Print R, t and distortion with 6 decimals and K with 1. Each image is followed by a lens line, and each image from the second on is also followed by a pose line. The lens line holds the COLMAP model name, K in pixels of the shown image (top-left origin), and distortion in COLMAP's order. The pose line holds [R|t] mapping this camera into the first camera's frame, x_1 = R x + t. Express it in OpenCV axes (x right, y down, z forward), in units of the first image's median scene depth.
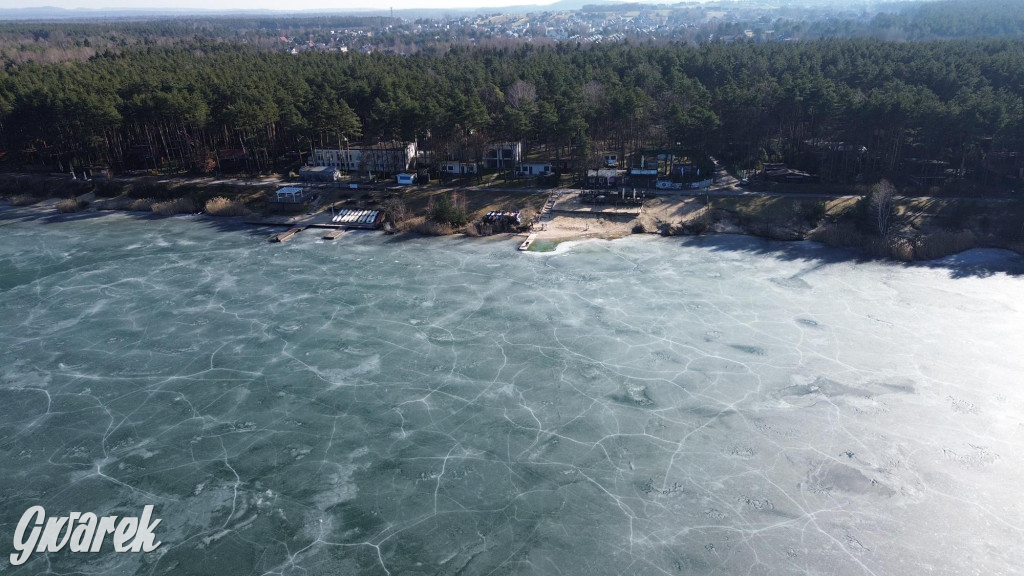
lens RADIAL K [[723.9, 0, 515.7], [0, 723.9, 288.3], [0, 0, 1]] dist [0.076273, -0.068991]
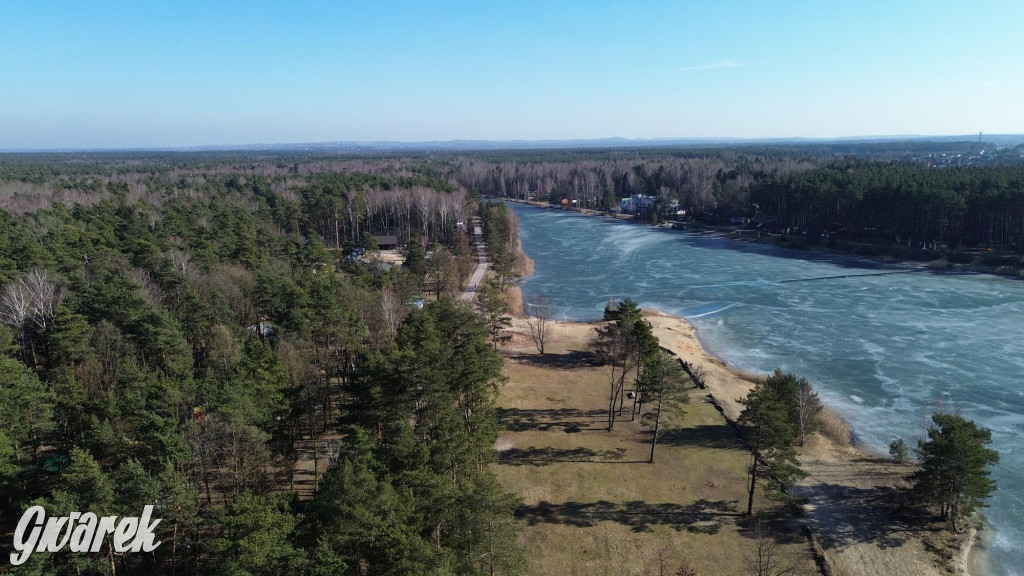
lens RADIAL K [[723.9, 0, 508.8], [0, 723.9, 289.8], [0, 0, 1]] dist [0.076273, -0.068991]
pose [[0.789183, 0.127252, -0.600831, -0.390427], [-0.220623, 0.971737, -0.083978, 0.209300], [0.573163, 0.198831, 0.794953, -0.496127]]
